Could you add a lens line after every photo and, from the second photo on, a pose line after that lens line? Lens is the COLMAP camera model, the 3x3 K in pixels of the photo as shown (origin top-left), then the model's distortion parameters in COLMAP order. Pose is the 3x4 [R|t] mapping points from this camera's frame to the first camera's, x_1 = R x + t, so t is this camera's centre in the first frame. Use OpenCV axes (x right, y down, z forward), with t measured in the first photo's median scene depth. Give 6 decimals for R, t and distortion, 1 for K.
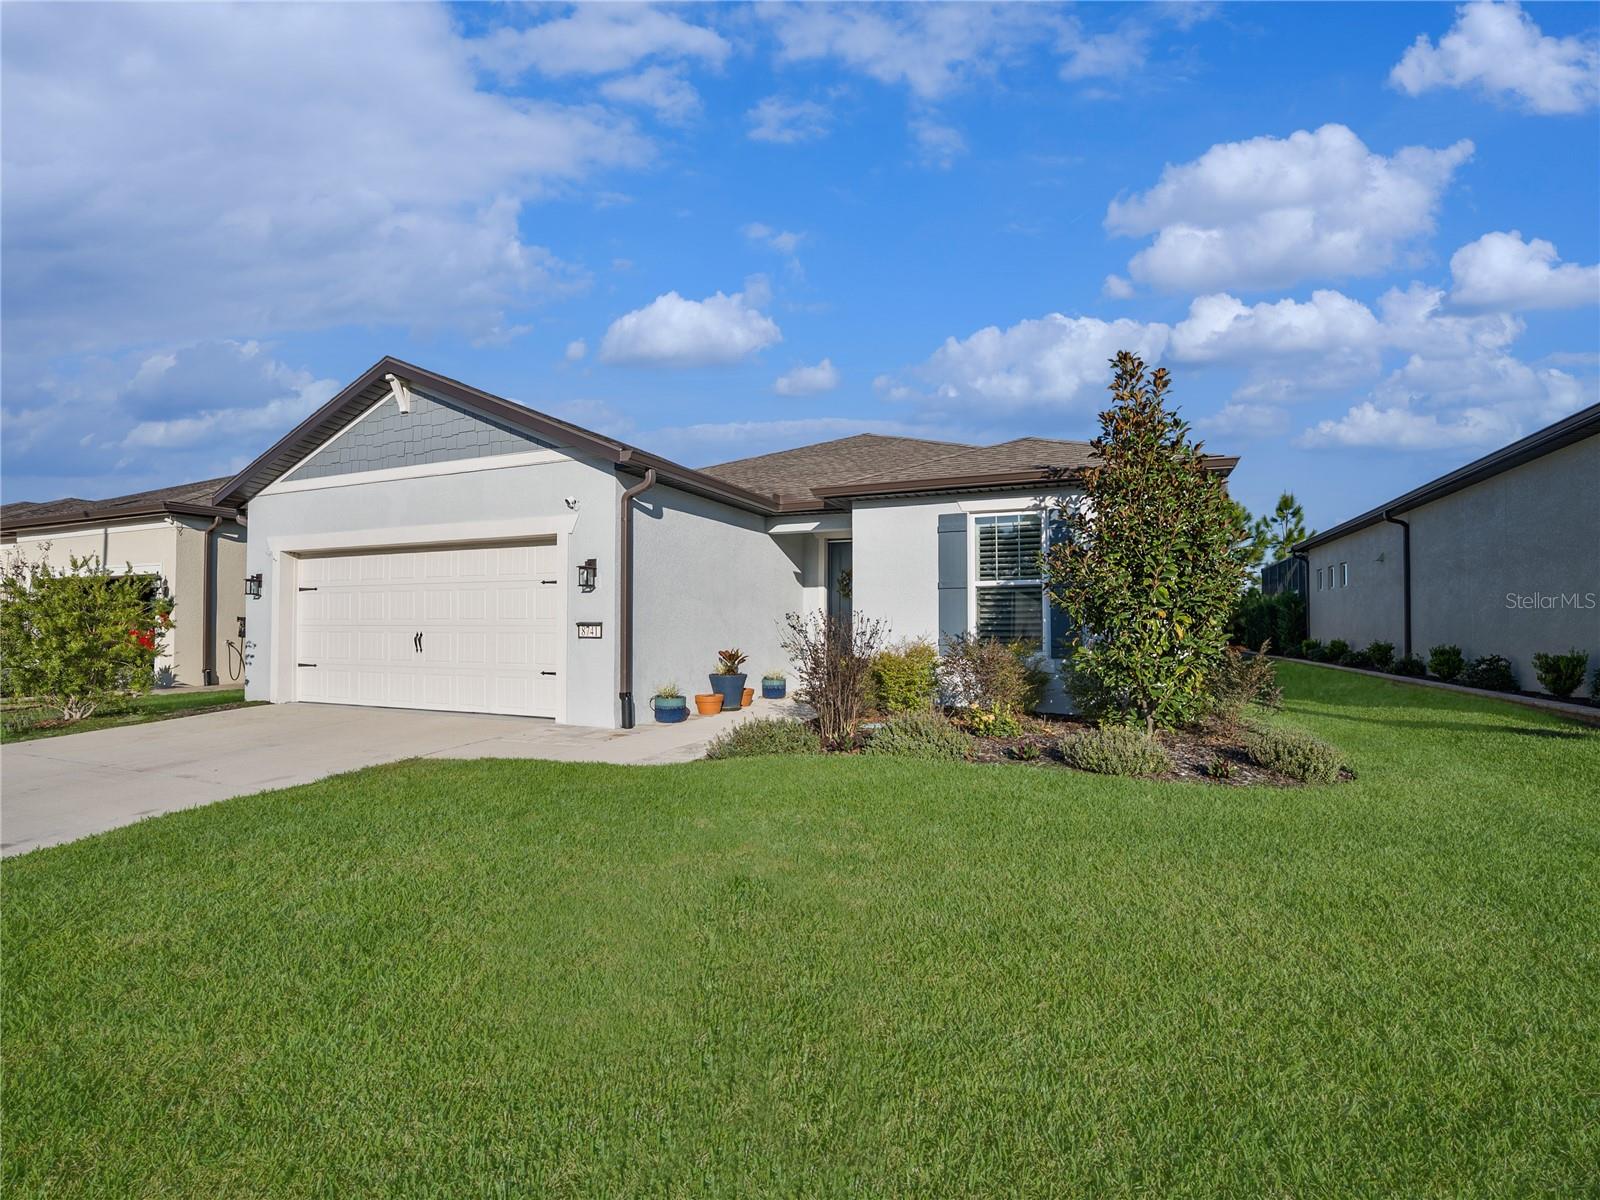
lens RADIAL K [[759.2, 0, 778.0], [0, 759.2, 579.3], [0, 0, 1]] dist [-0.029158, 0.000521]
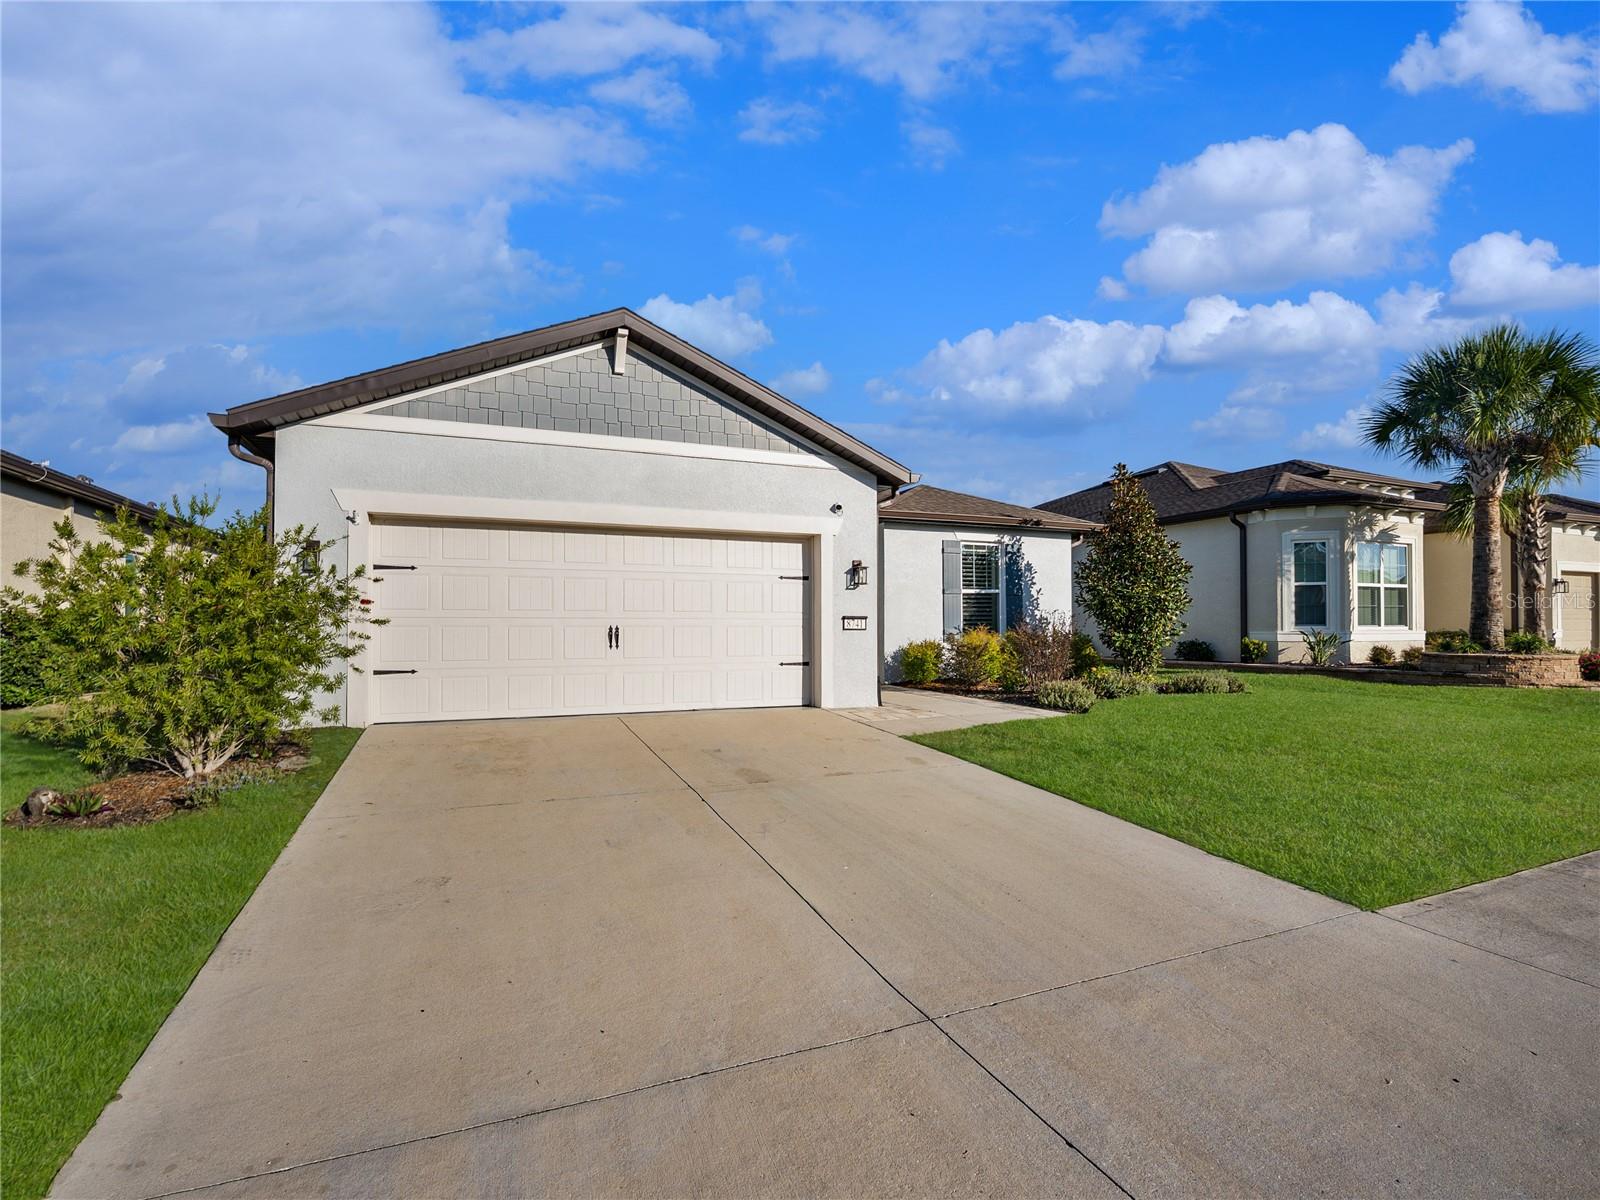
lens RADIAL K [[759.2, 0, 778.0], [0, 759.2, 579.3], [0, 0, 1]] dist [-0.029158, 0.000521]
pose [[0.699776, 0.043054, 0.713064, -0.988992], [-0.044895, 0.998860, -0.016253, 0.022232], [-0.712950, -0.020639, 0.700911, 0.250952]]
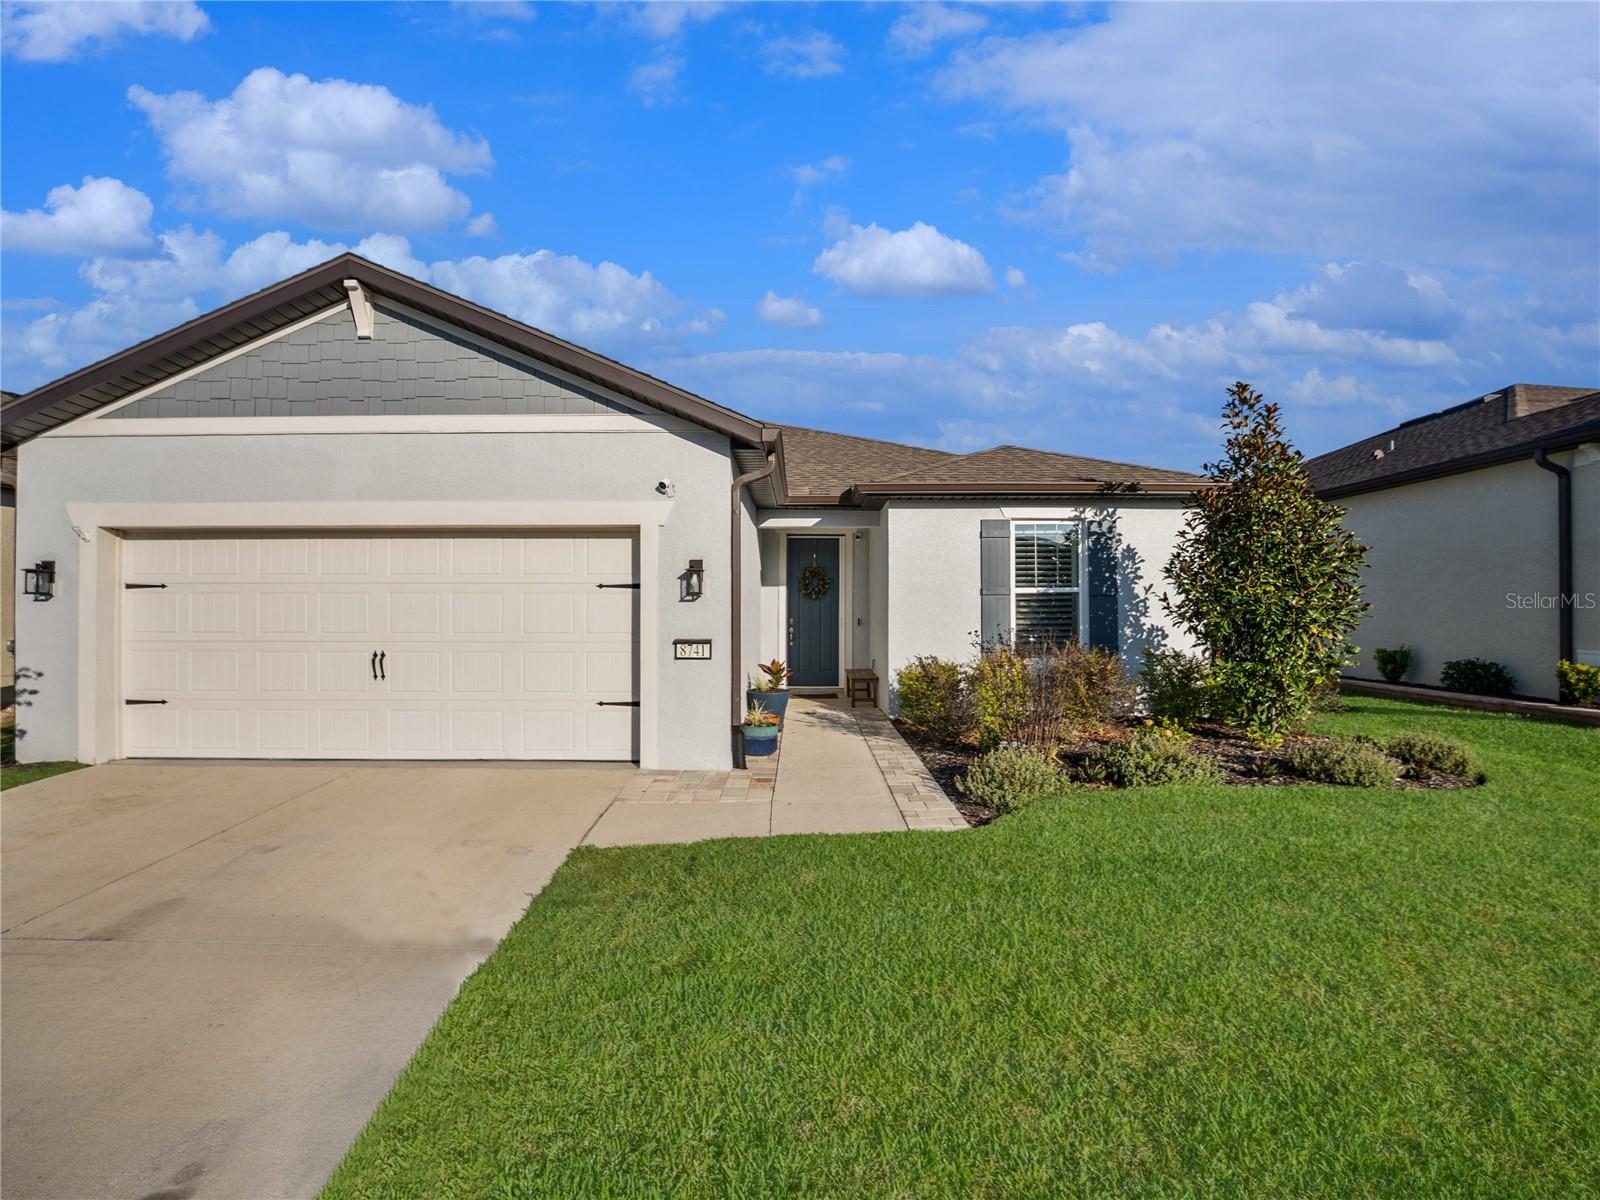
lens RADIAL K [[743.0, 0, 788.6], [0, 743.0, 574.3], [0, 0, 1]] dist [-0.025503, 0.000307]
pose [[0.918127, 0.017402, 0.395904, -0.404242], [-0.023619, 0.999662, 0.010831, -0.019079], [-0.395582, -0.019295, 0.918228, 0.215843]]
